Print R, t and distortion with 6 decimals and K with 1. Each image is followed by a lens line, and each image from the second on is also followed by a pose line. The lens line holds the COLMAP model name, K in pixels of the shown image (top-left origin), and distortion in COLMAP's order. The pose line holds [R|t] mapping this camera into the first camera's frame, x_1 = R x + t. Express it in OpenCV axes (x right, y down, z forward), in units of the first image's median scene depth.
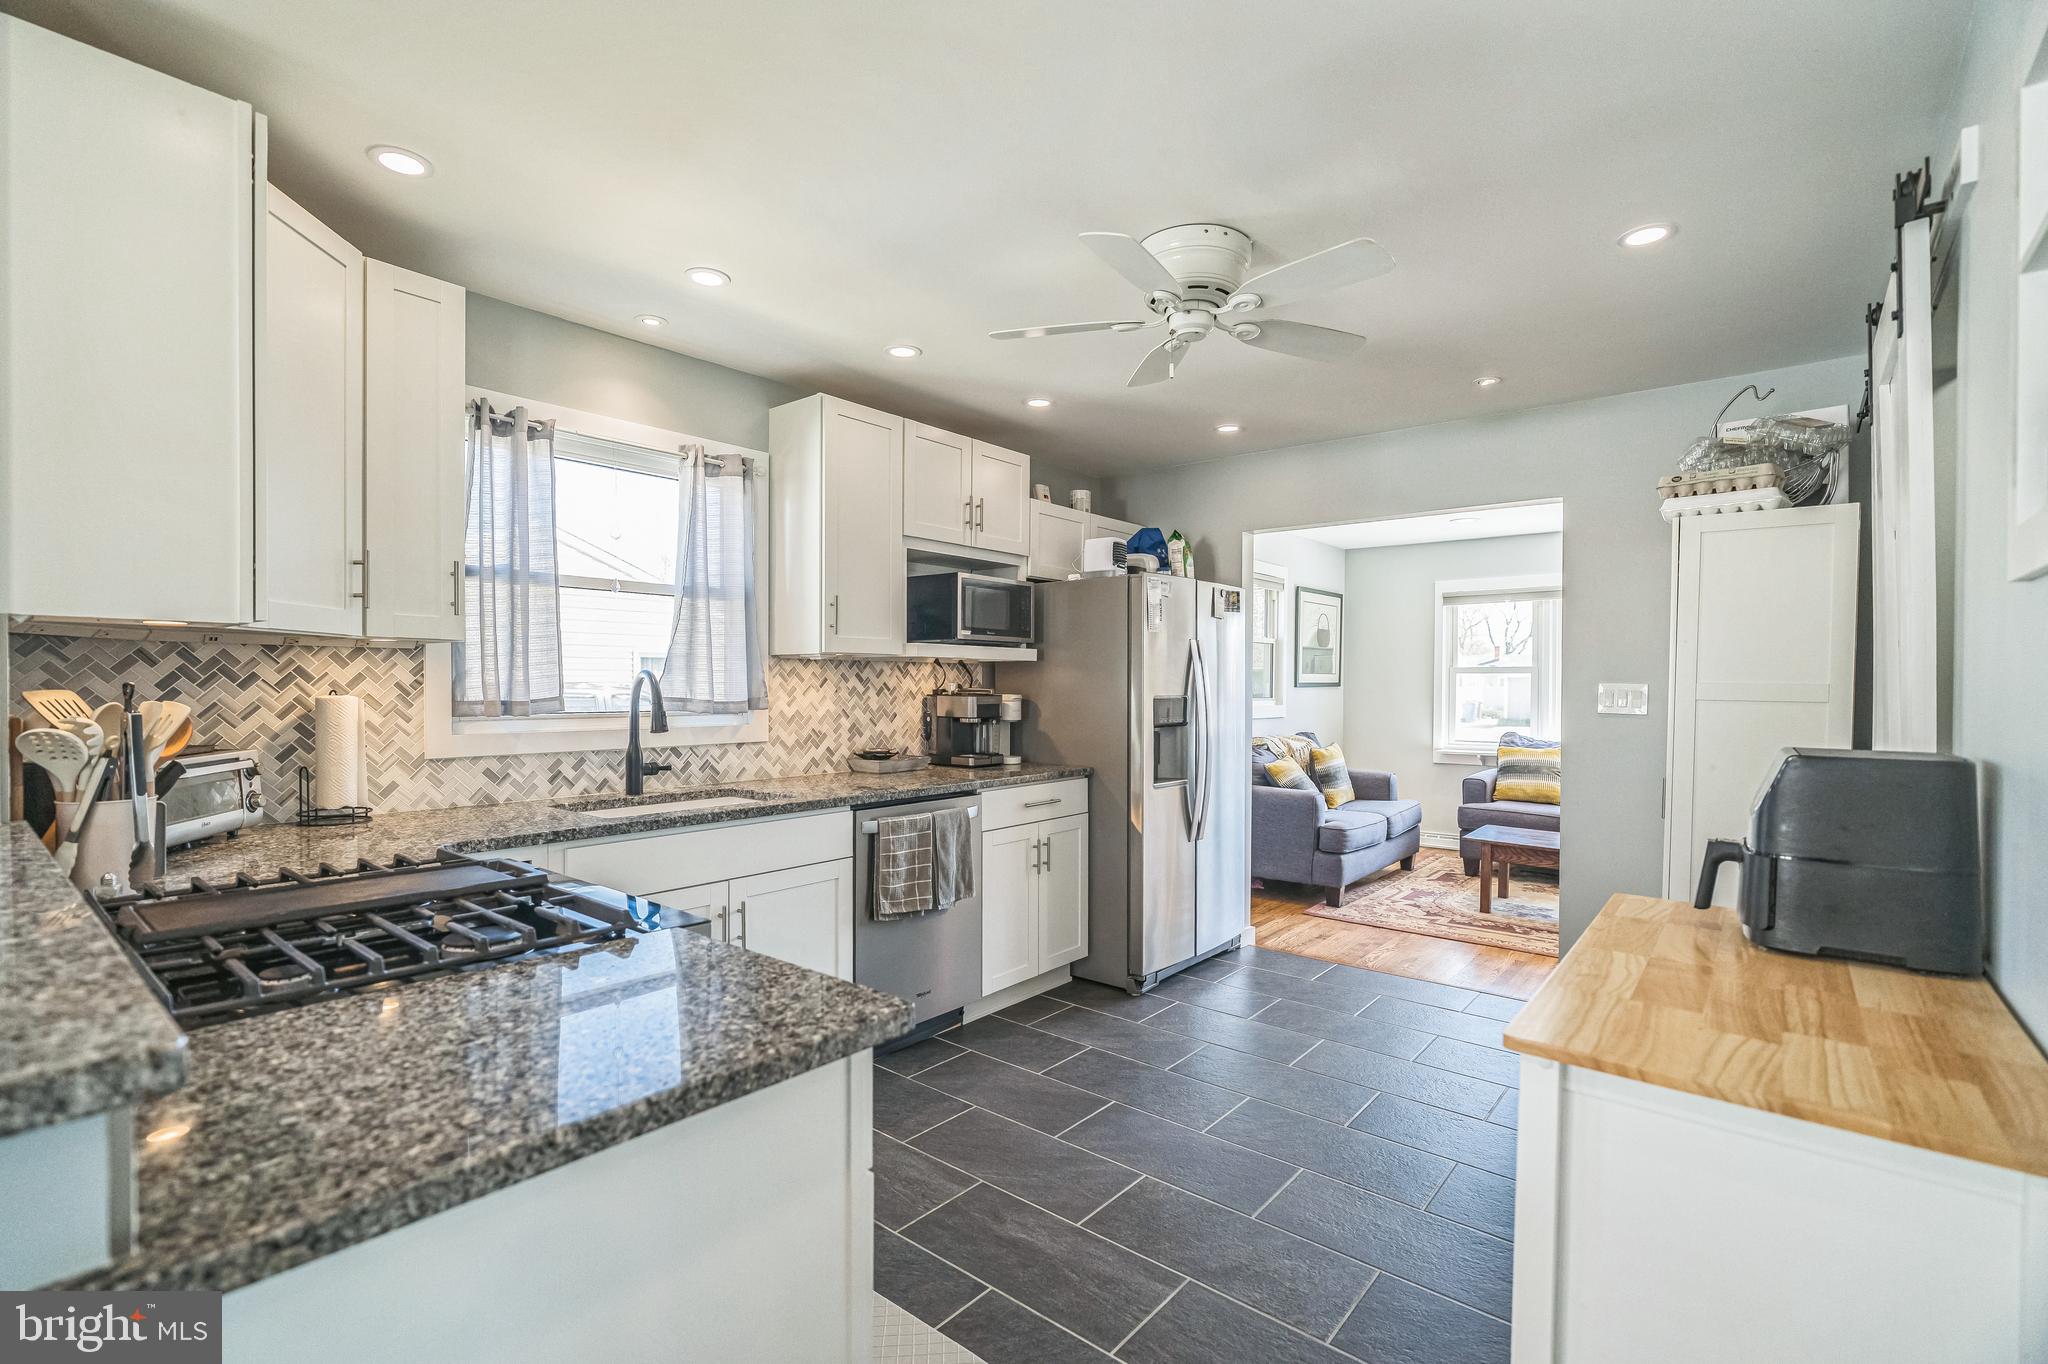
lens RADIAL K [[920.3, 0, 1024.0], [0, 920.3, 682.0], [0, 0, 1]] dist [-0.017202, 0.000208]
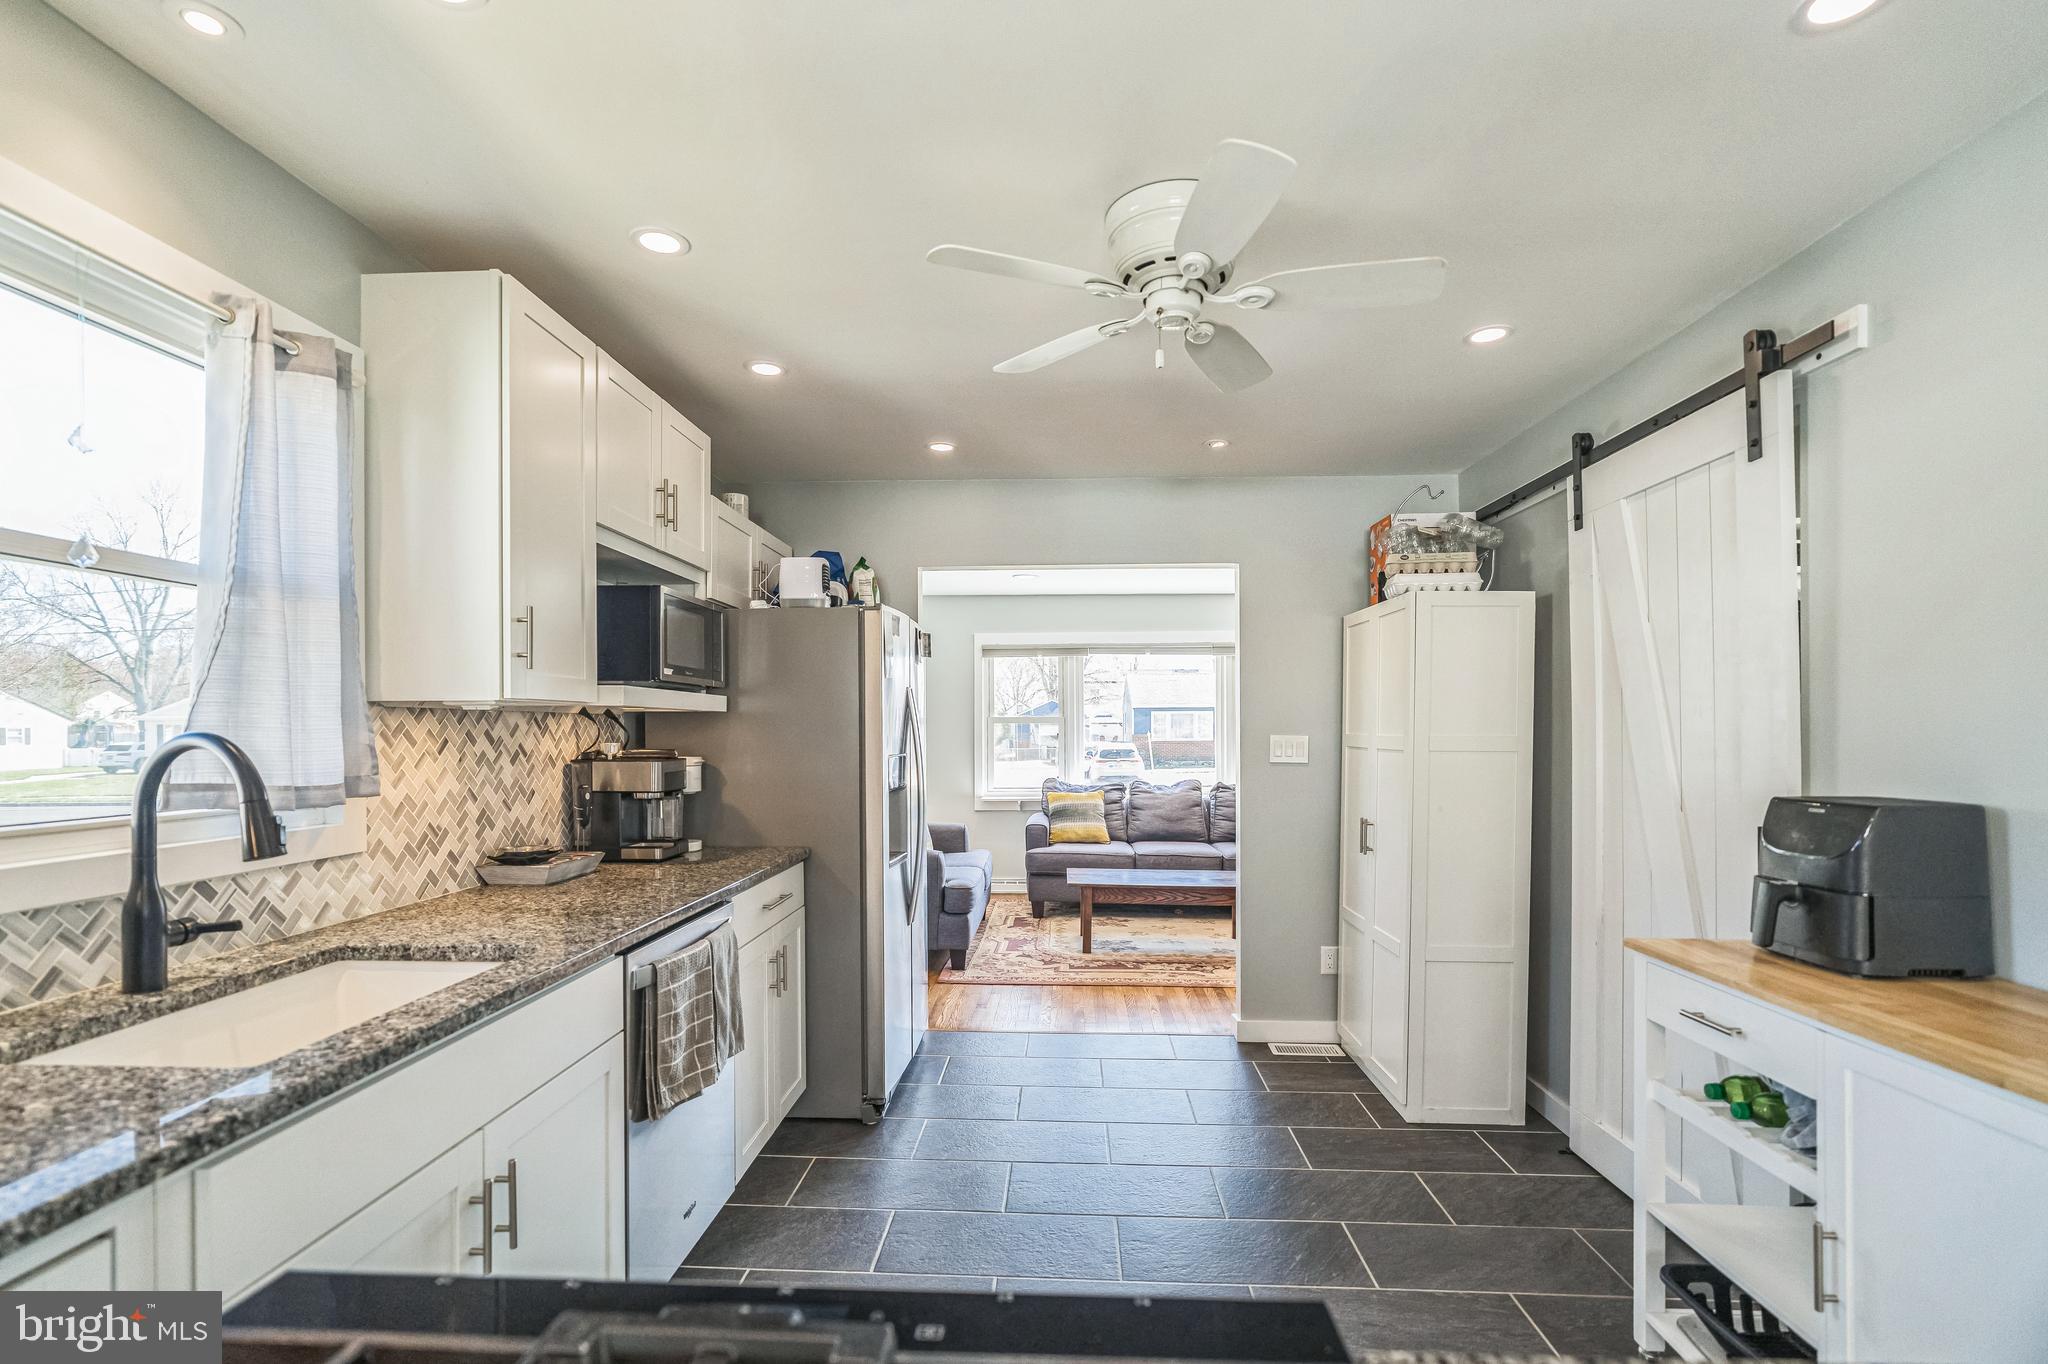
lens RADIAL K [[933.3, 0, 1021.5], [0, 933.3, 725.2], [0, 0, 1]] dist [-0.018356, 0.006838]
pose [[0.800659, -0.003393, 0.599111, -0.272617], [0.005516, 0.999983, -0.001709, -0.010038], [-0.599095, 0.004673, 0.800664, 0.266509]]
